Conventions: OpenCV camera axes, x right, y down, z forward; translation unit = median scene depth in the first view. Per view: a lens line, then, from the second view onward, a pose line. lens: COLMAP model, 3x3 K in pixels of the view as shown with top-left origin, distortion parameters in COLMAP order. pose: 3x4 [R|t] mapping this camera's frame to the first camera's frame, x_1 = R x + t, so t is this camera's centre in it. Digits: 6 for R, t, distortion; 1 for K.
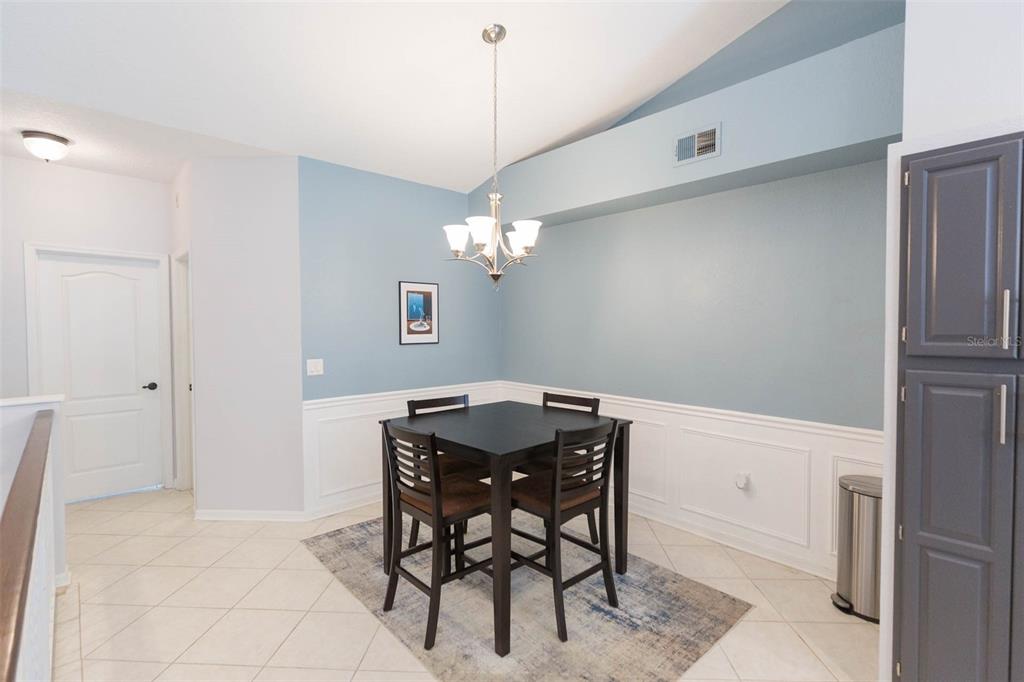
lens RADIAL K [[464.0, 0, 512.0], [0, 464.0, 341.0], [0, 0, 1]] dist [0.001127, -0.000184]
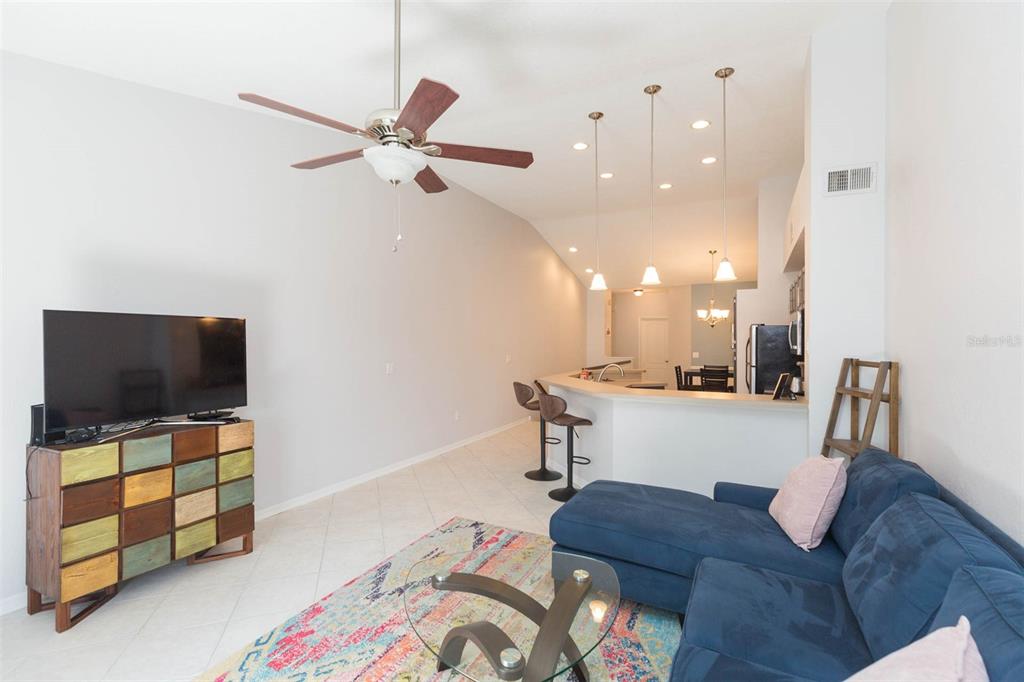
lens RADIAL K [[464.0, 0, 512.0], [0, 464.0, 341.0], [0, 0, 1]] dist [0.001127, -0.000184]
pose [[0.328420, 0.002754, -0.944528, 1.948167], [-0.034069, 0.999380, -0.008932, 0.033785], [0.943917, 0.035113, 0.328310, -1.045347]]
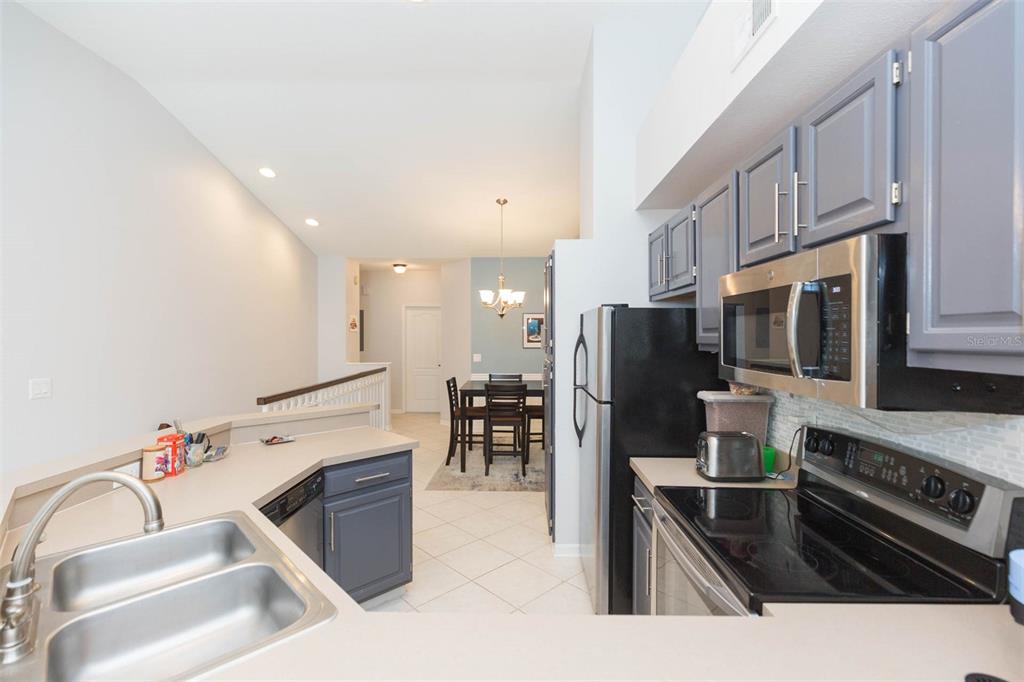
lens RADIAL K [[464.0, 0, 512.0], [0, 464.0, 341.0], [0, 0, 1]] dist [0.001127, -0.000184]
pose [[0.711368, 0.009506, -0.702756, 1.130536], [-0.024022, 0.999653, -0.010794, -0.000275], [0.702409, 0.024559, 0.711349, -0.353336]]
